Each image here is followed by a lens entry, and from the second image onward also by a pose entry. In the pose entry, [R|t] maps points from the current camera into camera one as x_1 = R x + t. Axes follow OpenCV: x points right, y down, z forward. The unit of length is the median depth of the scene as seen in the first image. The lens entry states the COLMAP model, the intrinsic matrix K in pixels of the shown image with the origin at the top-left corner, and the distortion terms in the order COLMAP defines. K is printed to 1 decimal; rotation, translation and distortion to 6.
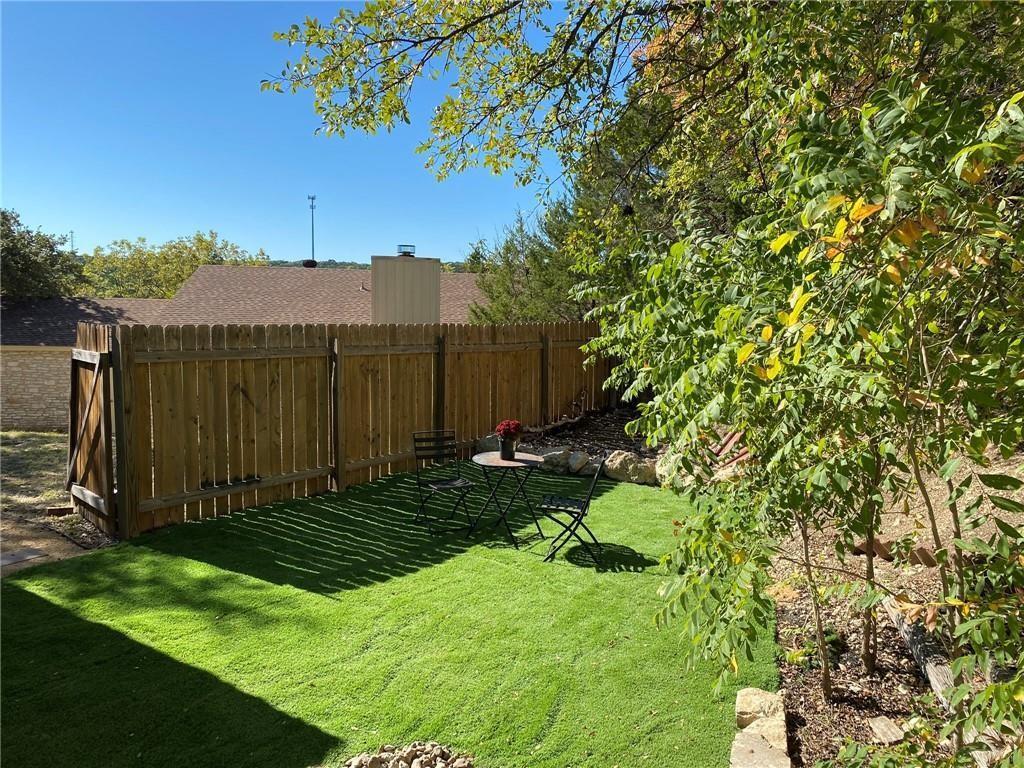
lens RADIAL K [[777.3, 0, 509.5], [0, 777.3, 377.5], [0, 0, 1]] dist [0.008345, -0.003350]
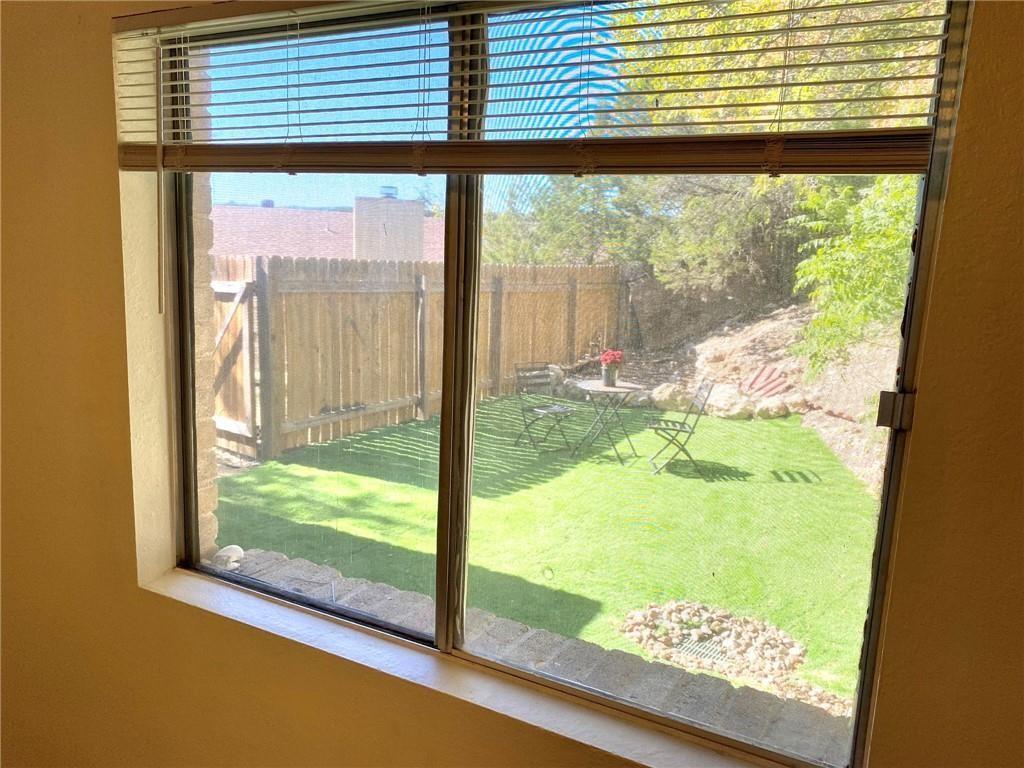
lens RADIAL K [[777.3, 0, 514.8], [0, 777.3, 389.6], [0, 0, 1]] dist [0.008345, -0.003350]
pose [[0.992935, 0.001275, 0.118655, -0.245528], [-0.010795, 0.996767, 0.079618, 0.021096], [-0.118170, -0.080336, 0.989738, -0.074213]]
